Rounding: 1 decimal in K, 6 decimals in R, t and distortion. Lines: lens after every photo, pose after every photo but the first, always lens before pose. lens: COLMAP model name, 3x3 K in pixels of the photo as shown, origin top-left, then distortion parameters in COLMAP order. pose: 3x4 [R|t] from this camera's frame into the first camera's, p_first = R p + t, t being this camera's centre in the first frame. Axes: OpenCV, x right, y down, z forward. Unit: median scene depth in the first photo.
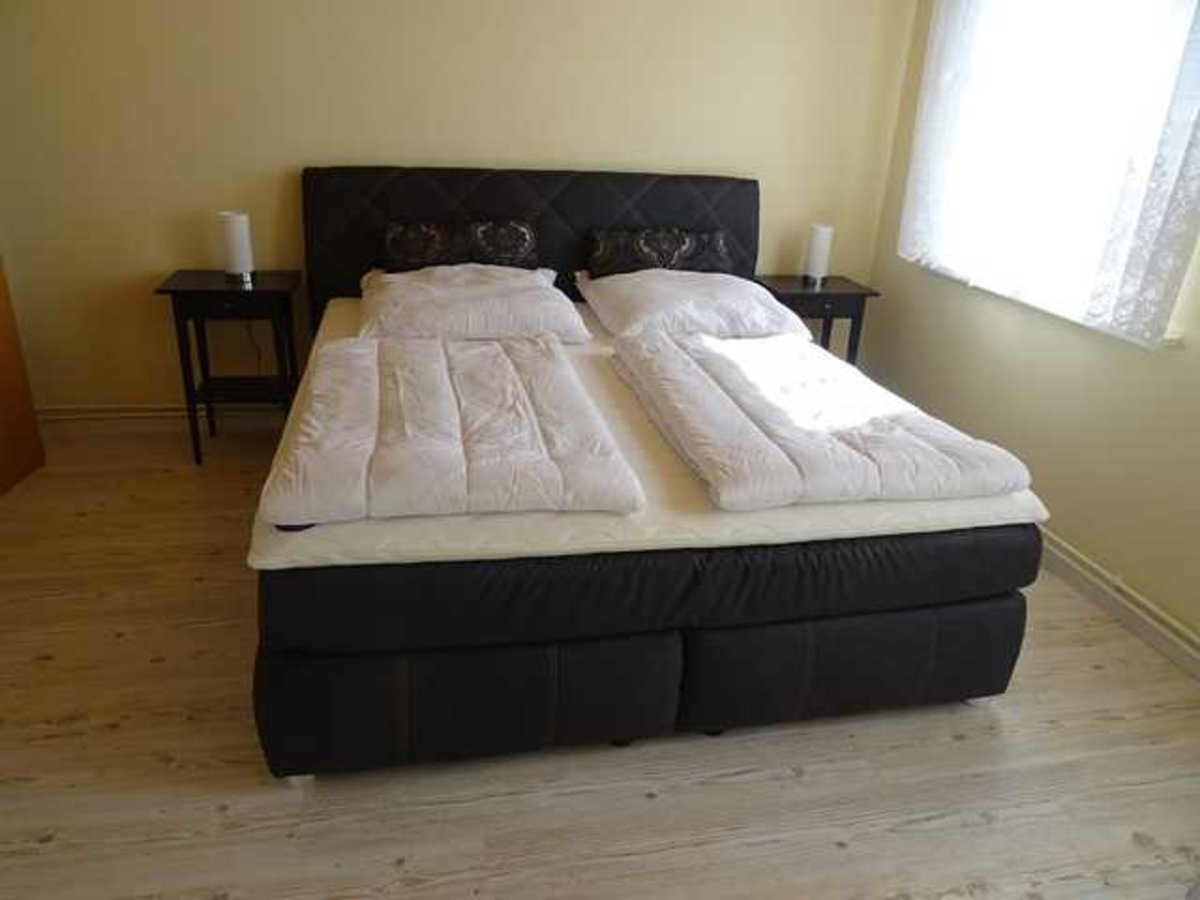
lens RADIAL K [[850.4, 0, 594.5], [0, 850.4, 447.5], [0, 0, 1]] dist [0.008192, -0.001208]
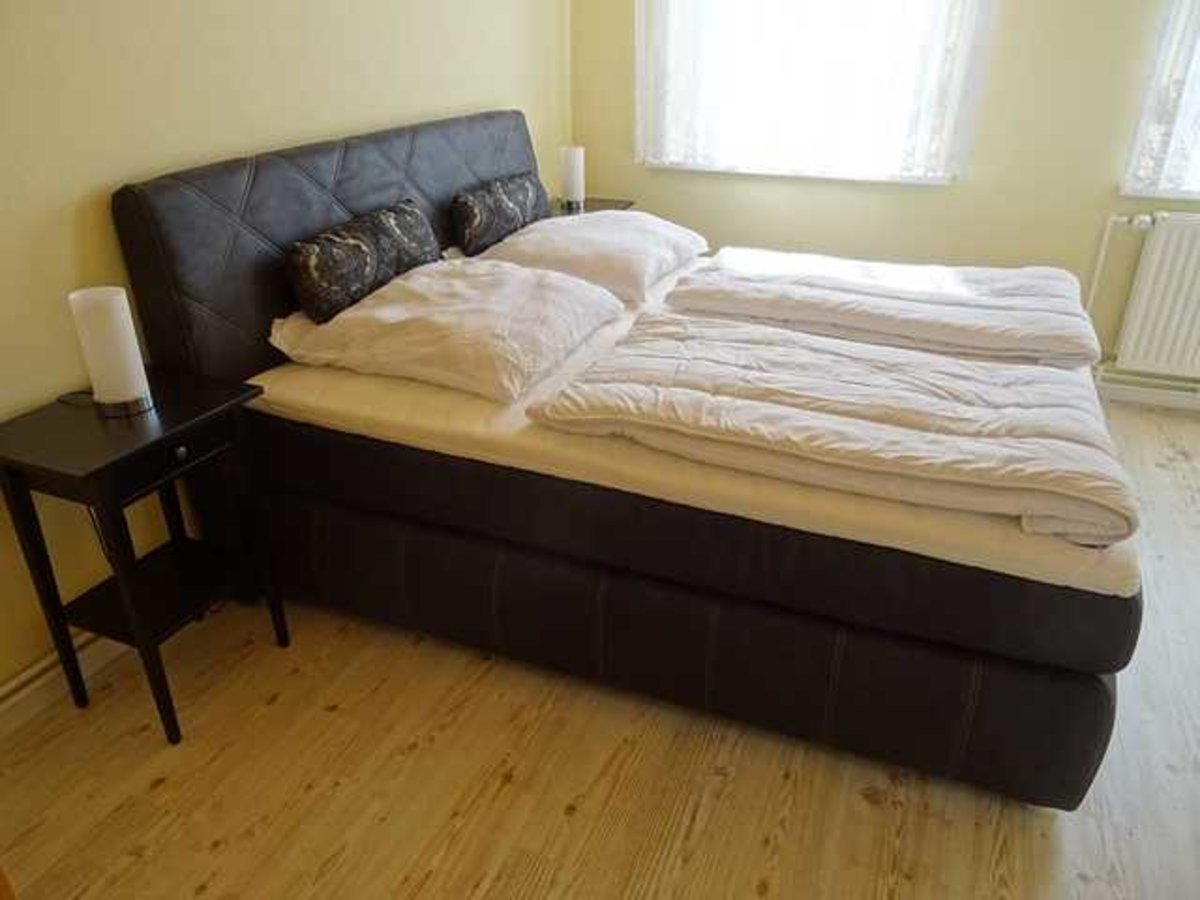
lens RADIAL K [[850.4, 0, 594.1], [0, 850.4, 448.6], [0, 0, 1]] dist [0.008192, -0.001208]
pose [[0.566957, -0.413597, 0.712389, -0.707180], [0.345630, 0.904447, 0.250031, -0.224970], [-0.747730, 0.104466, 0.655734, 0.449569]]
